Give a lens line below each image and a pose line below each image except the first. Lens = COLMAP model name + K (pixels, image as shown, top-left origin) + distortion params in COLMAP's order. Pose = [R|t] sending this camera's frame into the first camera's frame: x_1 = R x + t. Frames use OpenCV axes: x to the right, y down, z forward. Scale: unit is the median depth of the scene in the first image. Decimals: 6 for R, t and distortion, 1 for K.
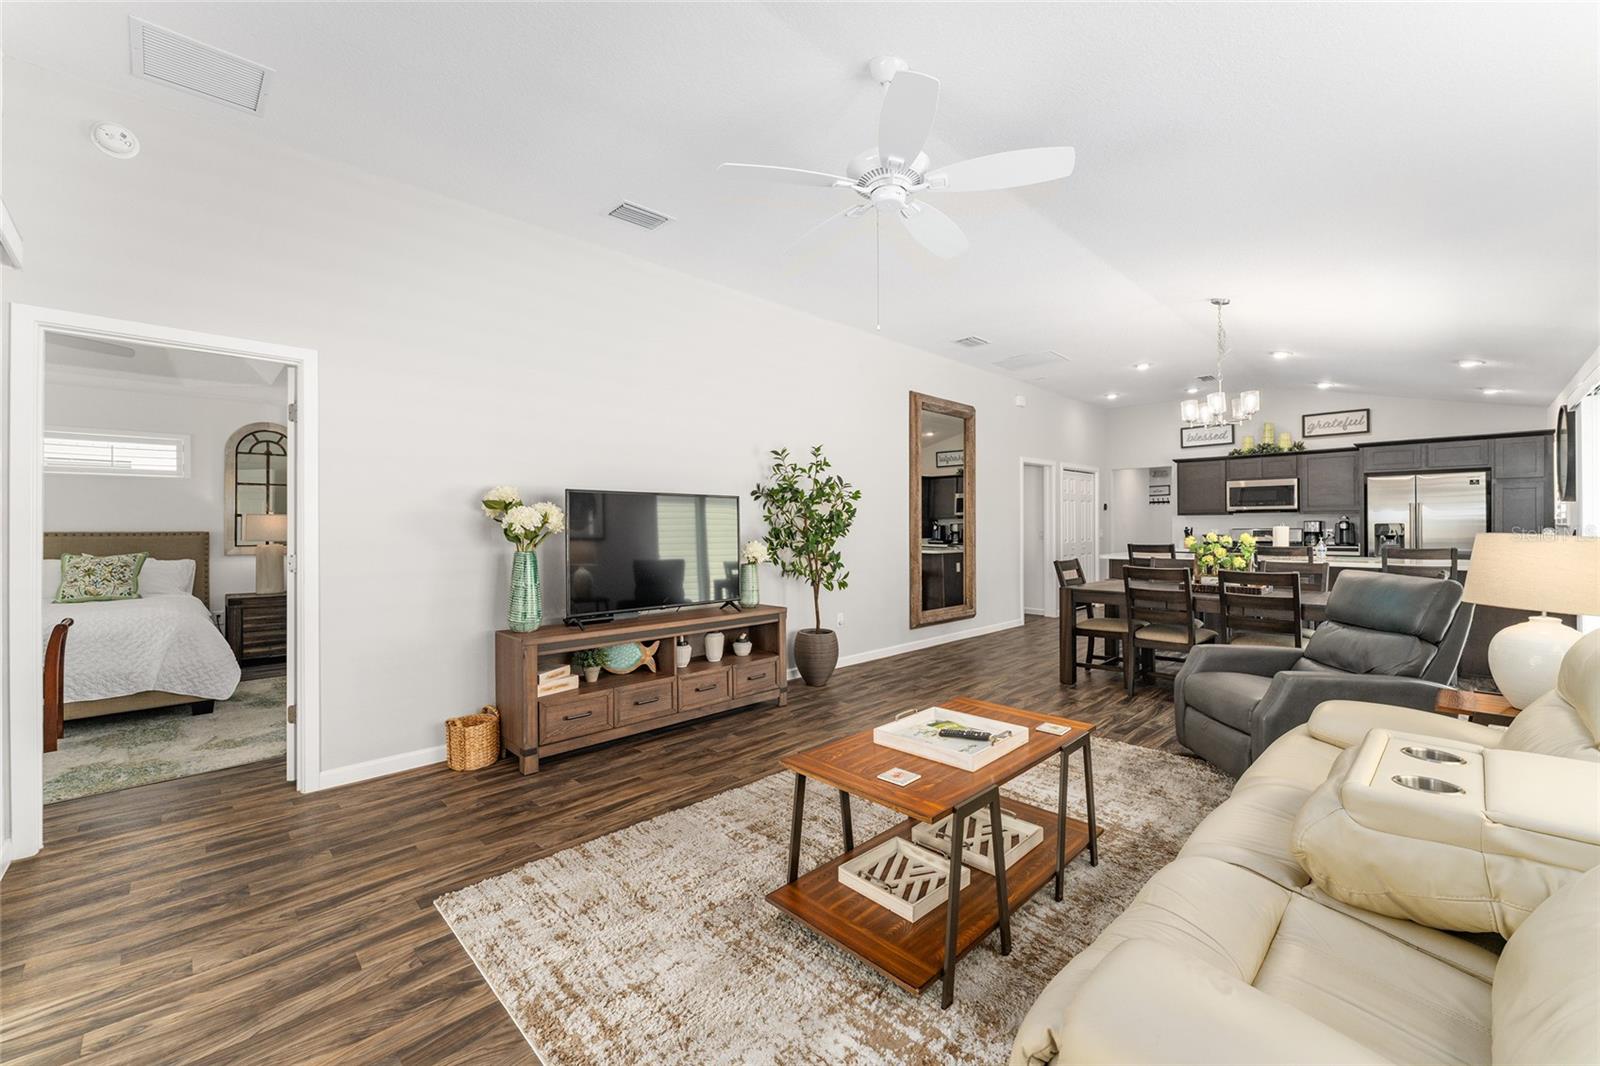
lens RADIAL K [[645.5, 0, 799.3], [0, 645.5, 526.1], [0, 0, 1]] dist [0.000471, 0.000111]
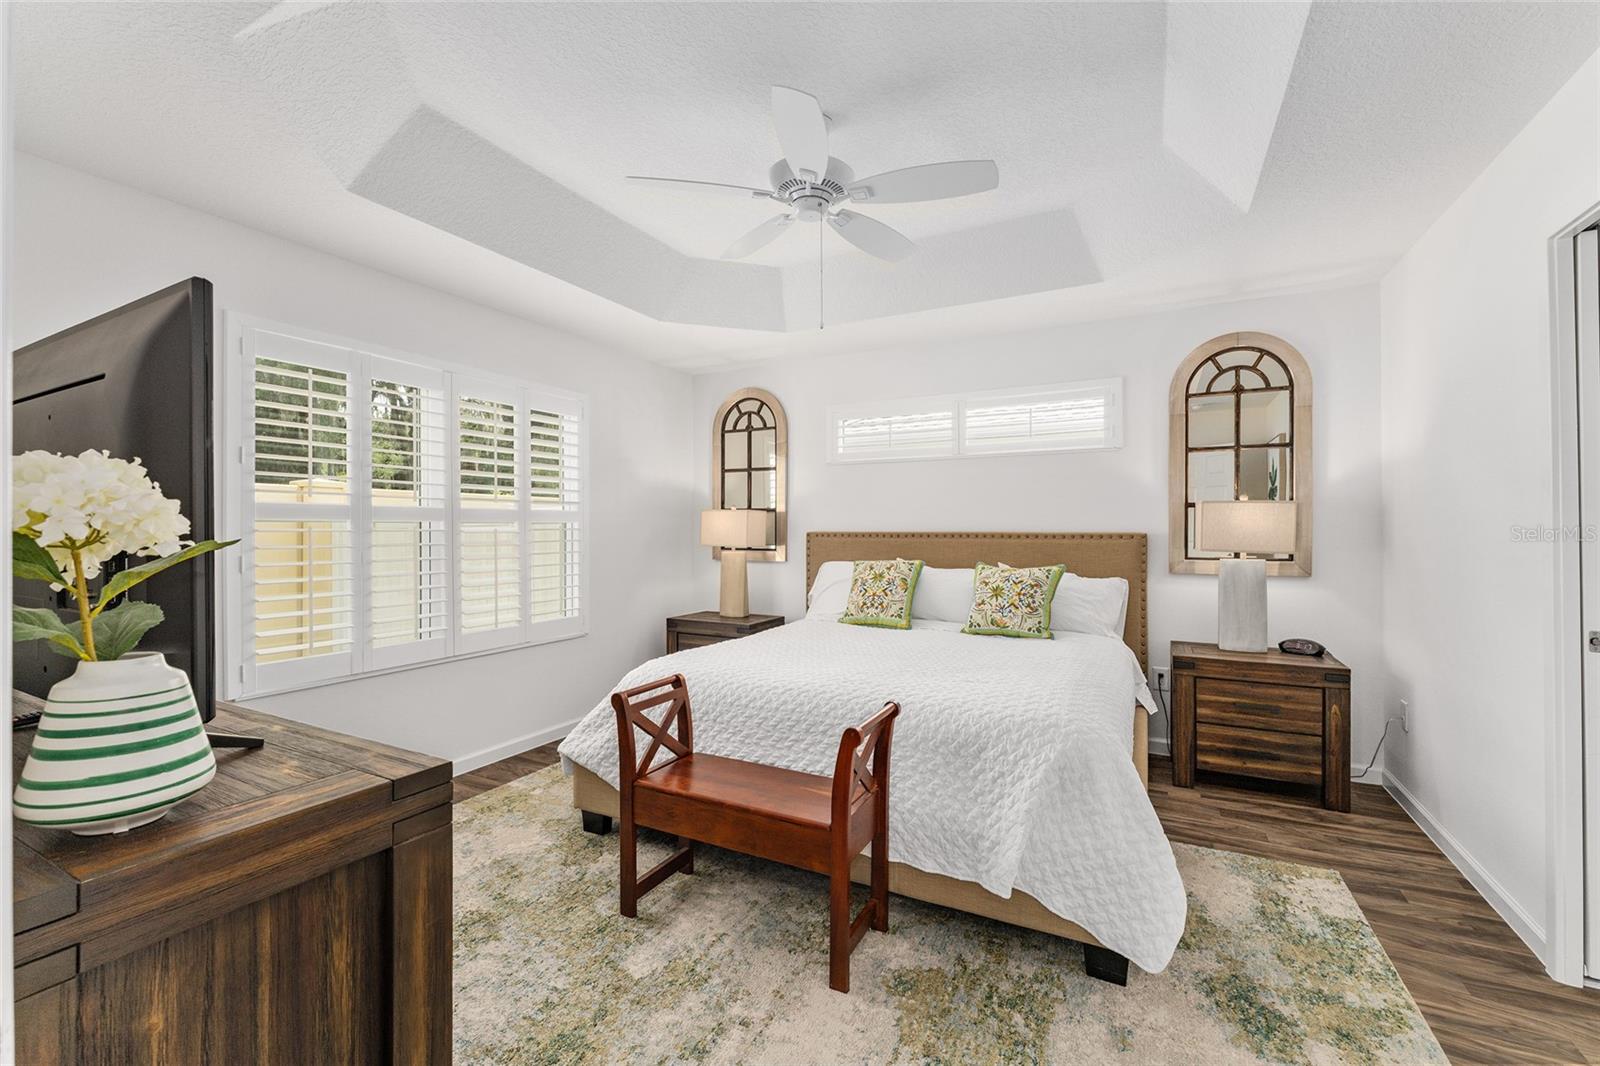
lens RADIAL K [[662.5, 0, 800.7], [0, 662.5, 527.7], [0, 0, 1]] dist [-0.000716, -0.000055]
pose [[0.309565, -0.000016, -0.950878, -0.437759], [0.001156, 0.999999, 0.000359, 0.003093], [0.950878, -0.001210, 0.309565, 0.514242]]
